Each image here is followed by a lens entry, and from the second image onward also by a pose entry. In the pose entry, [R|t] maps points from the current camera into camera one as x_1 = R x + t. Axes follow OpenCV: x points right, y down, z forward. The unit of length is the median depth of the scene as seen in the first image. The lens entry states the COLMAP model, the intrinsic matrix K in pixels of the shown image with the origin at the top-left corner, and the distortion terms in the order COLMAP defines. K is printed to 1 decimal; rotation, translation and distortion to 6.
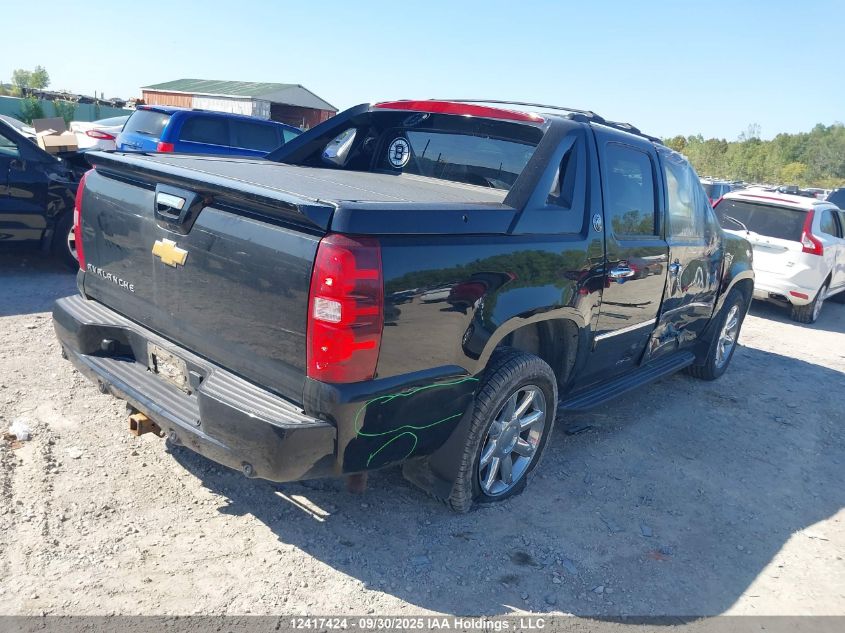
lens RADIAL K [[669.1, 0, 422.5], [0, 669.1, 316.5], [0, 0, 1]] dist [0.045748, -0.090017]
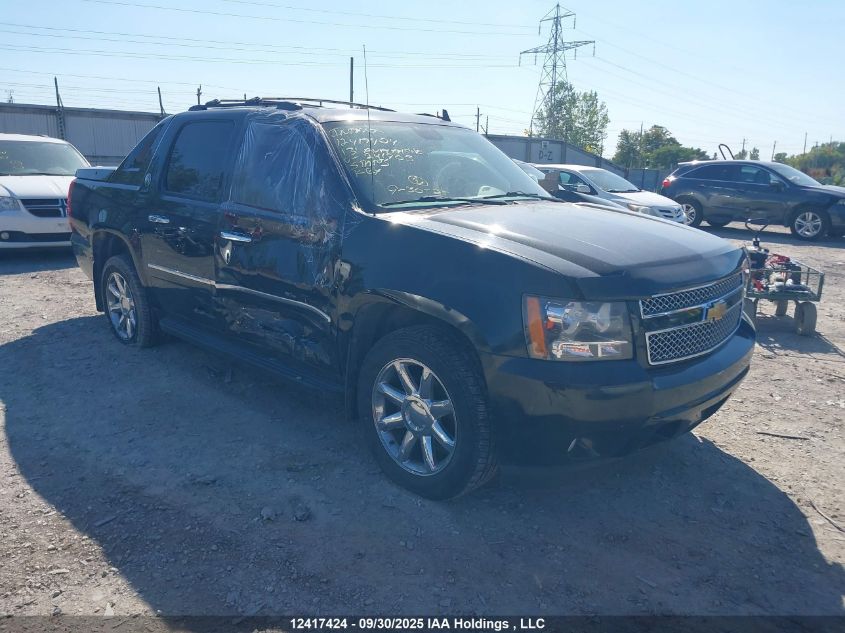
lens RADIAL K [[669.1, 0, 422.5], [0, 669.1, 316.5], [0, 0, 1]] dist [0.045748, -0.090017]
pose [[-0.083472, 0.112787, -0.990107, 1.320223], [-0.261677, 0.956226, 0.130988, -0.165246], [0.961539, 0.270022, -0.050304, 1.355698]]
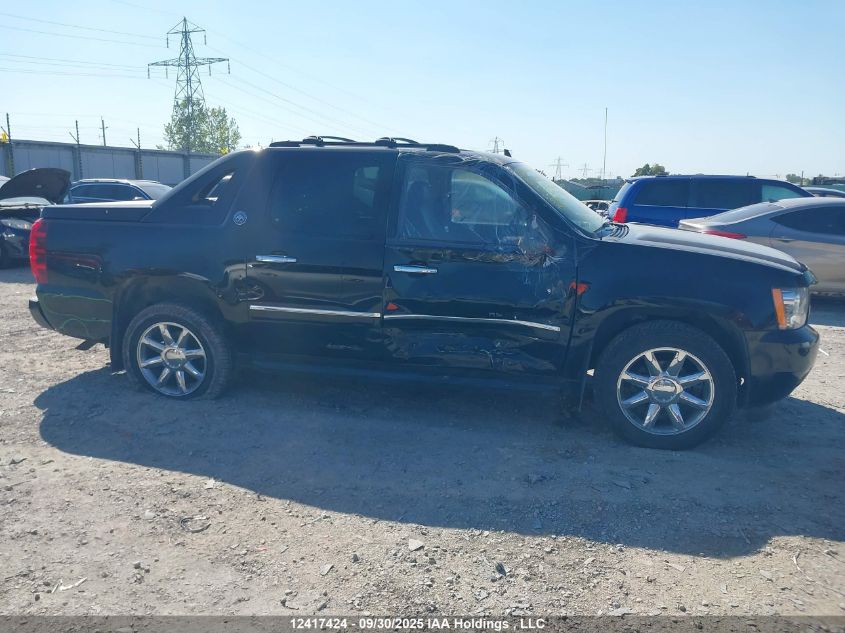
lens RADIAL K [[669.1, 0, 422.5], [0, 669.1, 316.5], [0, 0, 1]] dist [0.045748, -0.090017]
pose [[0.446730, 0.069418, -0.891972, 1.306619], [-0.167354, 0.985871, -0.007091, -0.000762], [0.878877, 0.152443, 0.452036, 0.574724]]
